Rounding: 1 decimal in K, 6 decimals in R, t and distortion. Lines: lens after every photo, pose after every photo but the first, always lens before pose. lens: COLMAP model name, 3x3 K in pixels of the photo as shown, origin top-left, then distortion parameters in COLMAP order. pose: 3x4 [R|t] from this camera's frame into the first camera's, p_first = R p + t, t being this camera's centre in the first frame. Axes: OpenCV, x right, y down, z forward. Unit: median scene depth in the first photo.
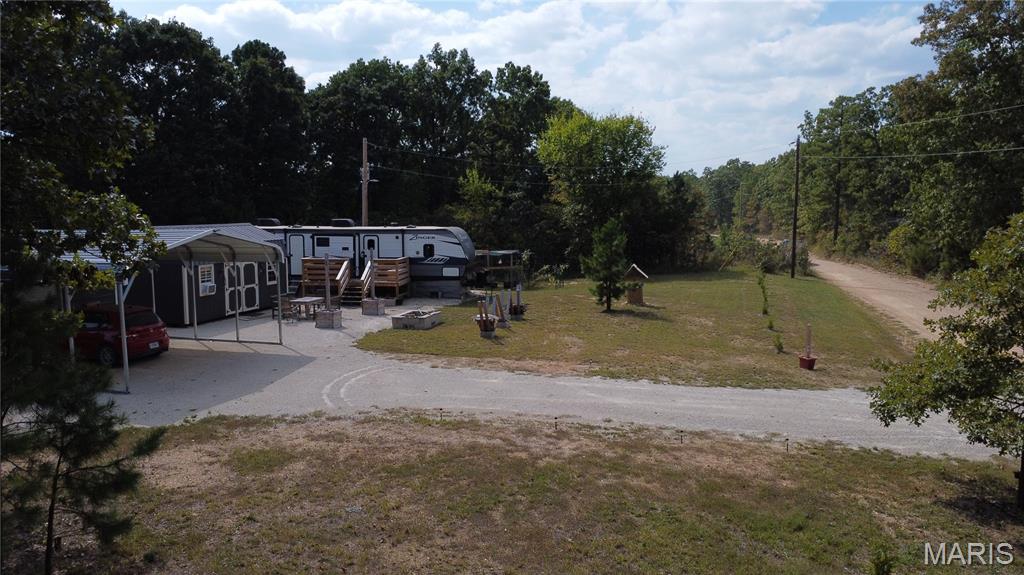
lens RADIAL K [[745.6, 0, 516.4], [0, 745.6, 293.6], [0, 0, 1]] dist [-0.033867, 0.000176]
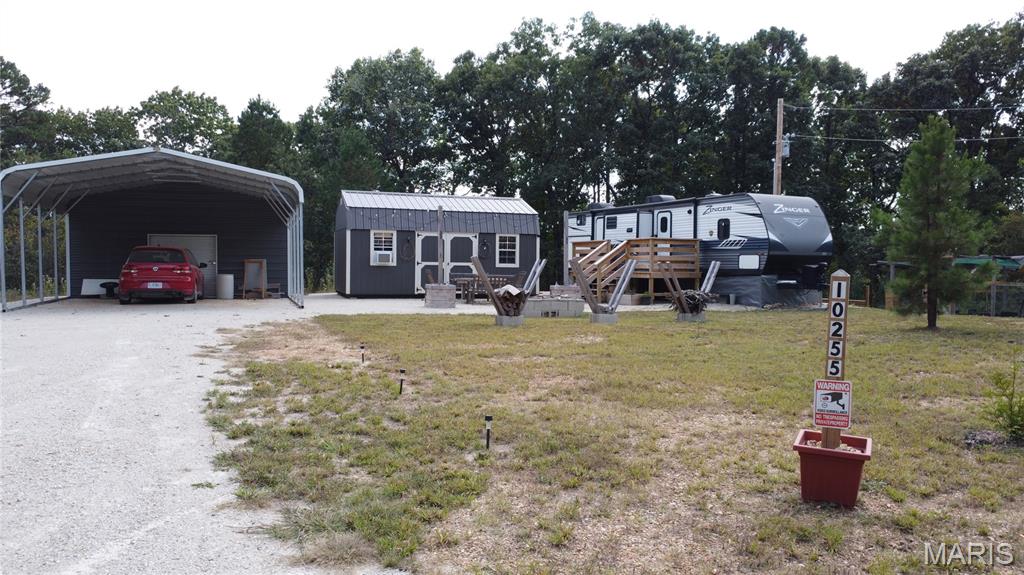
lens RADIAL K [[745.6, 0, 516.4], [0, 745.6, 293.6], [0, 0, 1]] dist [-0.033867, 0.000176]
pose [[0.571248, 0.032368, -0.820139, 0.305824], [-0.105756, 0.993796, -0.034440, 0.038046], [0.813936, 0.106409, 0.571127, 0.499426]]
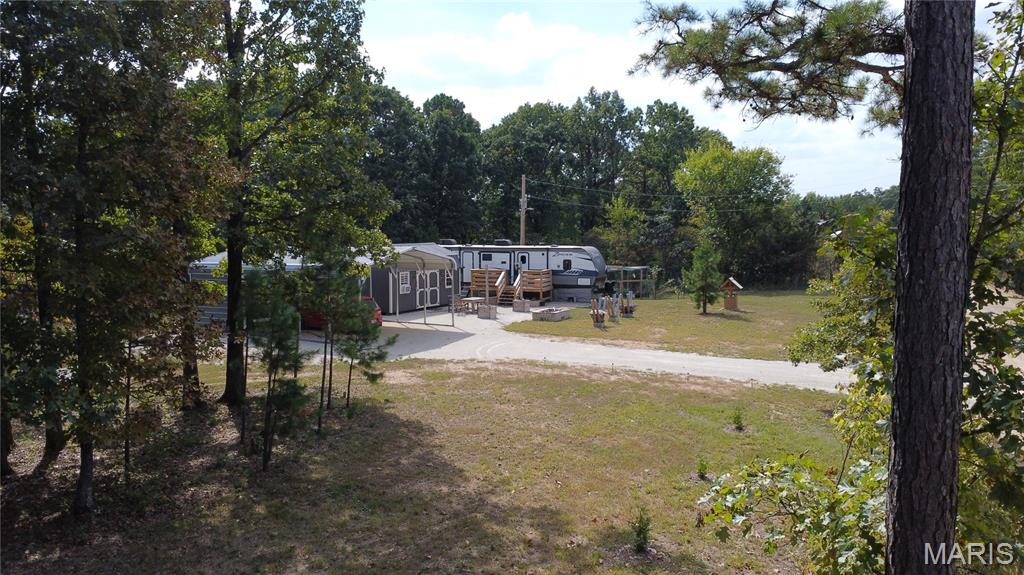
lens RADIAL K [[745.6, 0, 516.4], [0, 745.6, 293.6], [0, 0, 1]] dist [-0.033867, 0.000176]
pose [[0.973355, 0.017949, -0.228601, 0.091337], [-0.023993, 0.999431, -0.023687, 0.024250], [0.228046, 0.028541, 0.973232, -0.264516]]
